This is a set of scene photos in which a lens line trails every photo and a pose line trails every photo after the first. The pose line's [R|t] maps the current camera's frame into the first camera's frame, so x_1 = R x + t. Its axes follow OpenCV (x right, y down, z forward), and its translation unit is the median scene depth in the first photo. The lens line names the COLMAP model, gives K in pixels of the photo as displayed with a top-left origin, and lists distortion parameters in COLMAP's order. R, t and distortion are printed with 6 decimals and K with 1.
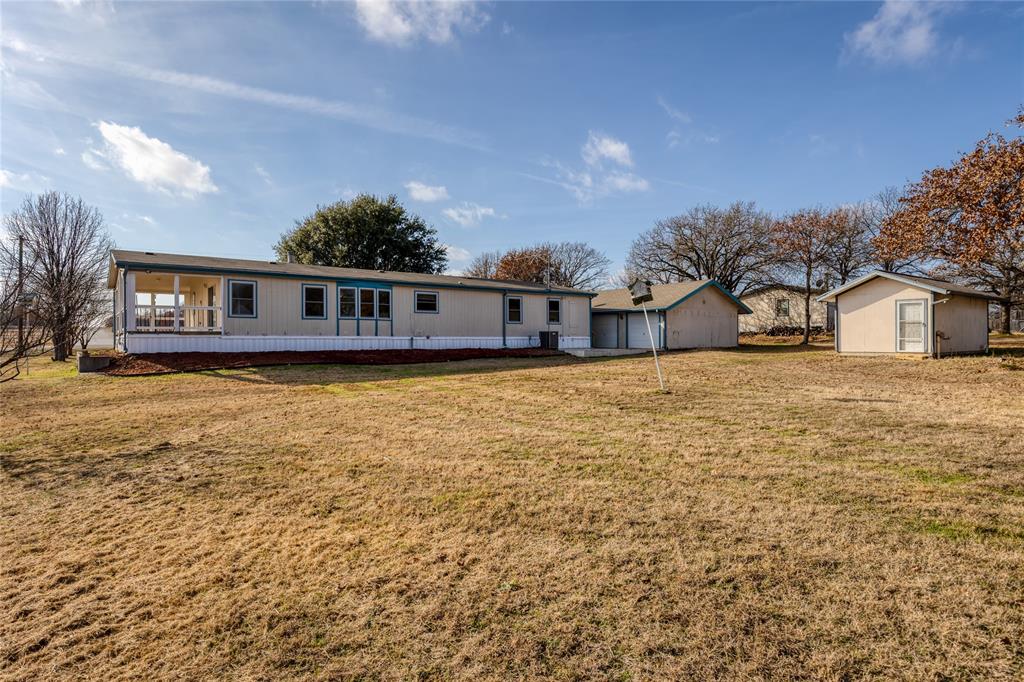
lens RADIAL K [[560.3, 0, 508.7], [0, 560.3, 333.5], [0, 0, 1]] dist [0.001272, -0.000139]
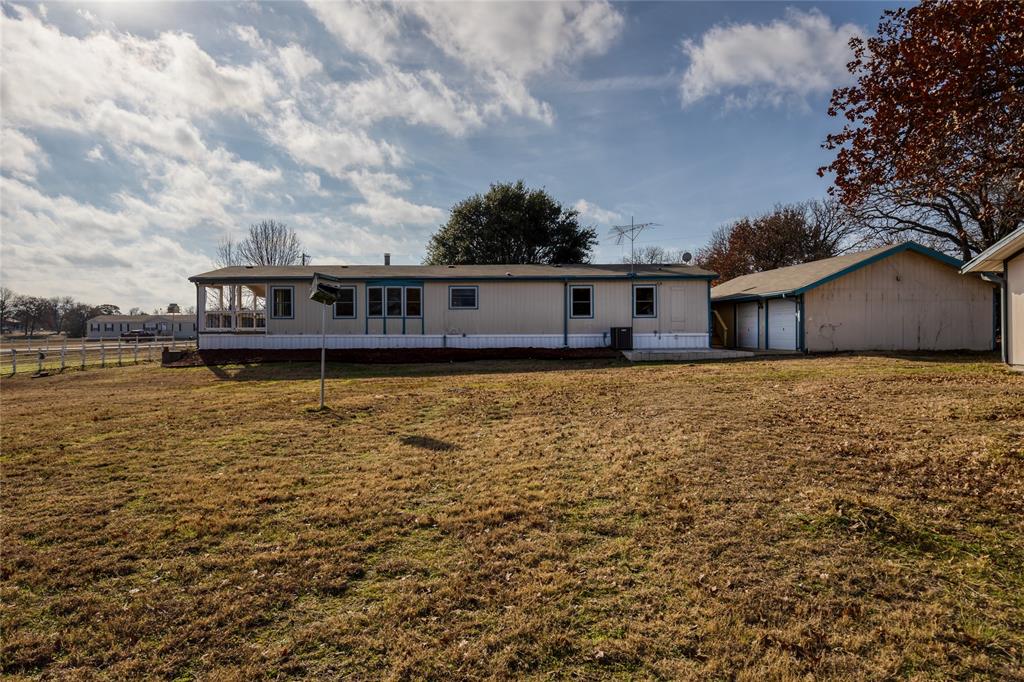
lens RADIAL K [[560.3, 0, 510.9], [0, 560.3, 340.2], [0, 0, 1]] dist [0.001272, -0.000139]
pose [[0.815247, 0.002284, -0.579109, 0.468354], [0.009374, 0.999809, 0.017140, 0.000043], [0.579037, -0.019401, 0.815070, 0.287581]]
